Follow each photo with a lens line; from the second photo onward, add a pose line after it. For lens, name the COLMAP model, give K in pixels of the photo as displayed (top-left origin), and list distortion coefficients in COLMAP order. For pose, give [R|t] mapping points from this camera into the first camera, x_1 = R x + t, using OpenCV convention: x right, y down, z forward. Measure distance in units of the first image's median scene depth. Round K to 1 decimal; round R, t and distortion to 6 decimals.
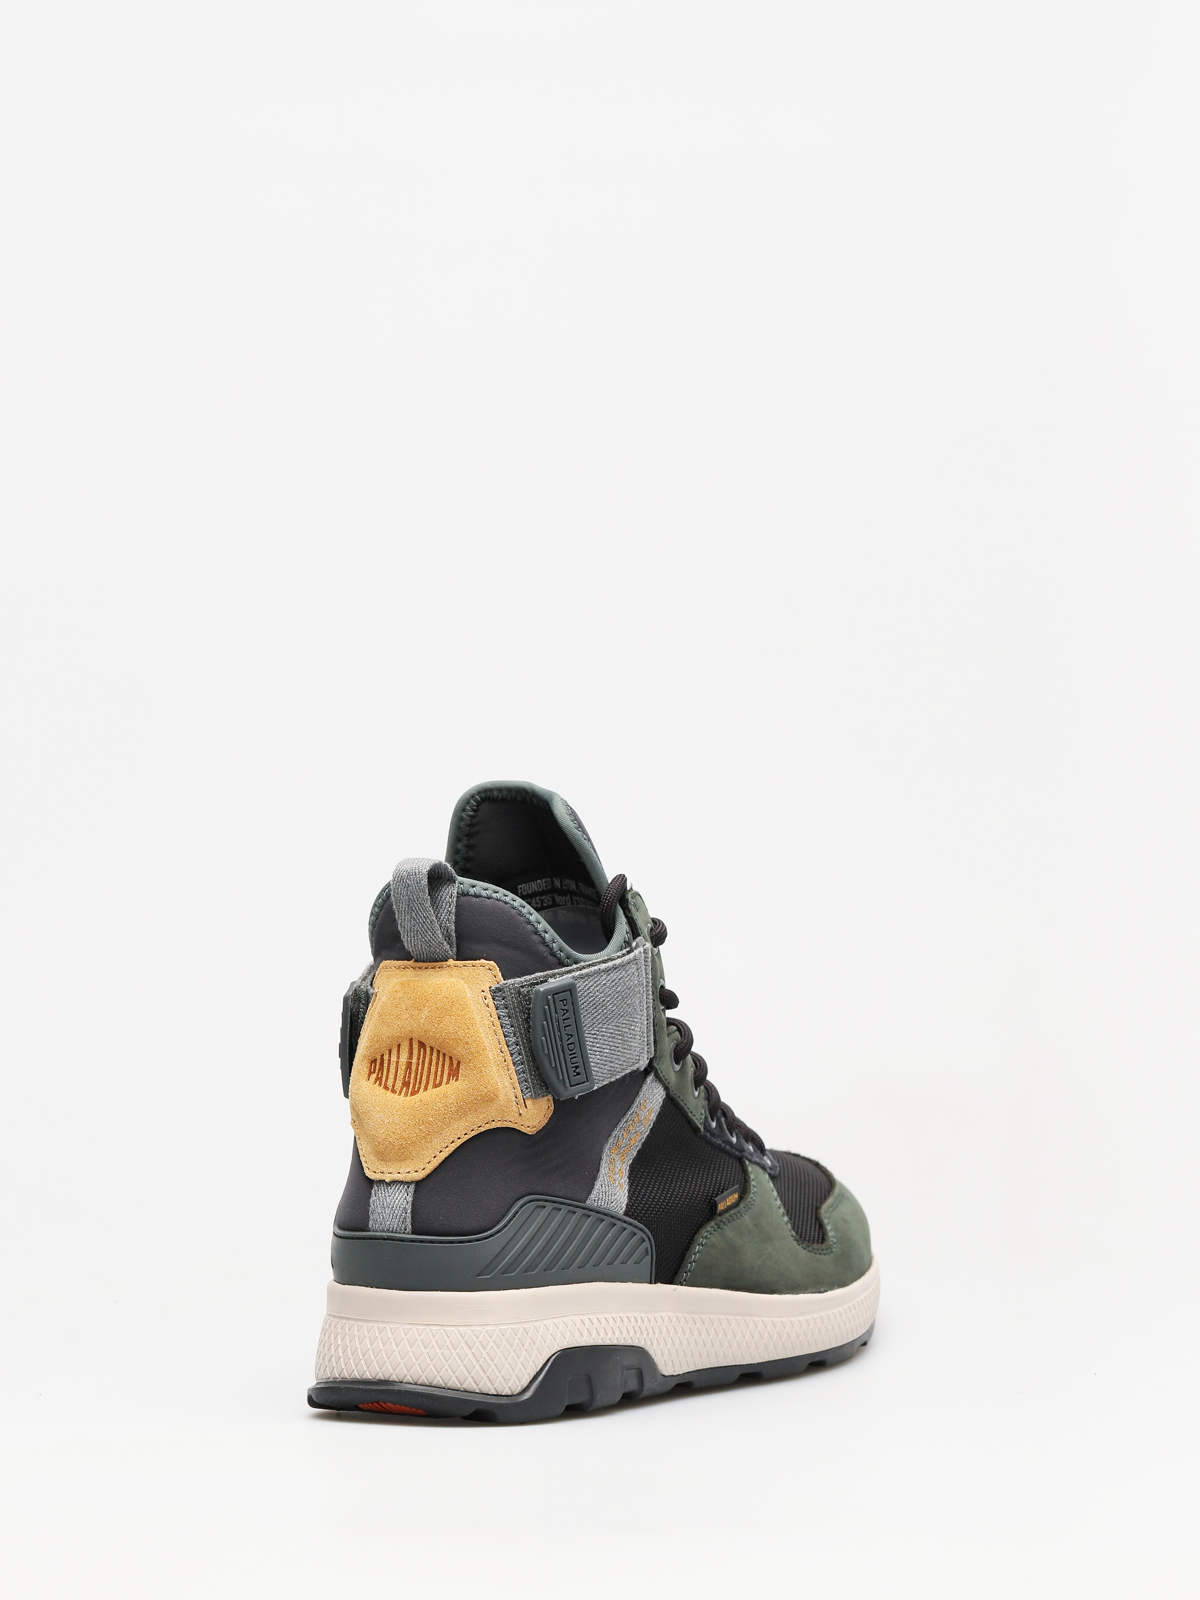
lens RADIAL K [[6262.2, 0, 600.0], [0, 6262.2, 800.0], [0, 0, 1]] dist [0.285656, 2.414029]
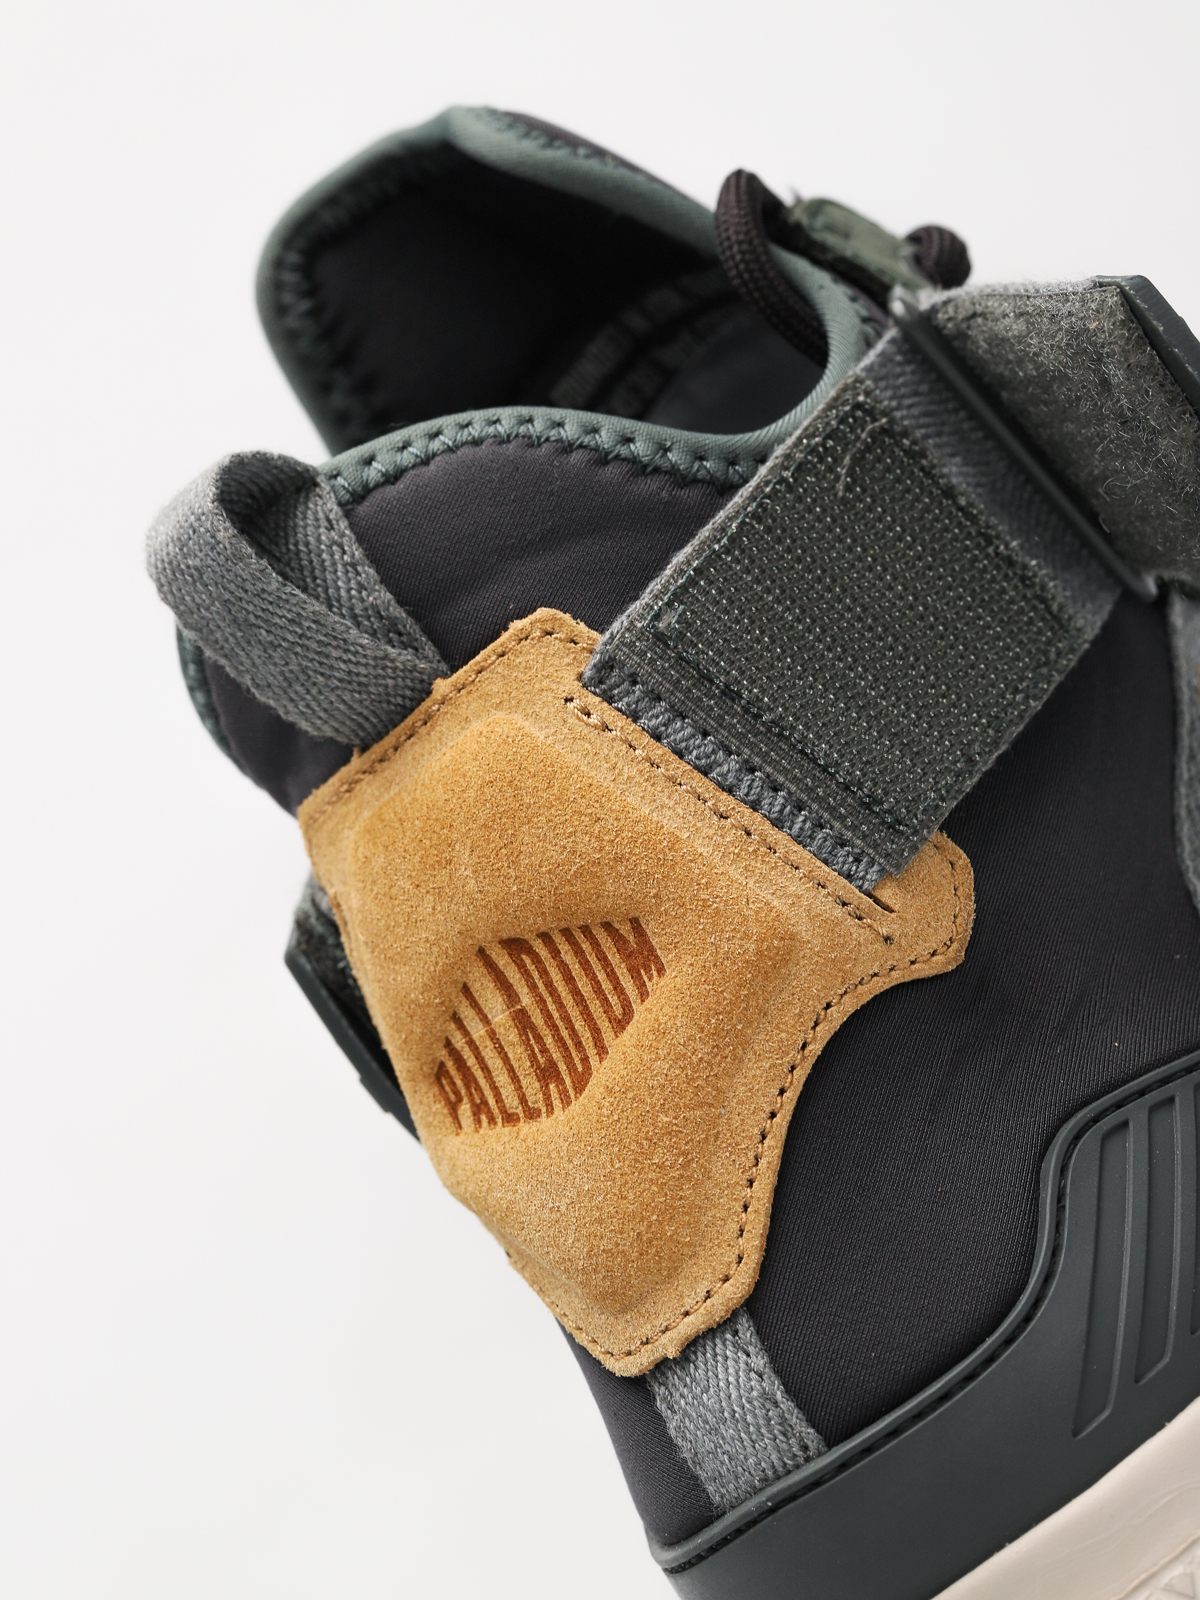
lens RADIAL K [[6262.2, 0, 600.0], [0, 6262.2, 800.0], [0, 0, 1]] dist [0.285656, 2.414029]
pose [[0.794135, -0.597285, -0.112253, 0.015713], [0.598683, 0.800610, -0.024563, 0.043490], [0.104542, -0.047698, 0.993376, 0.679499]]
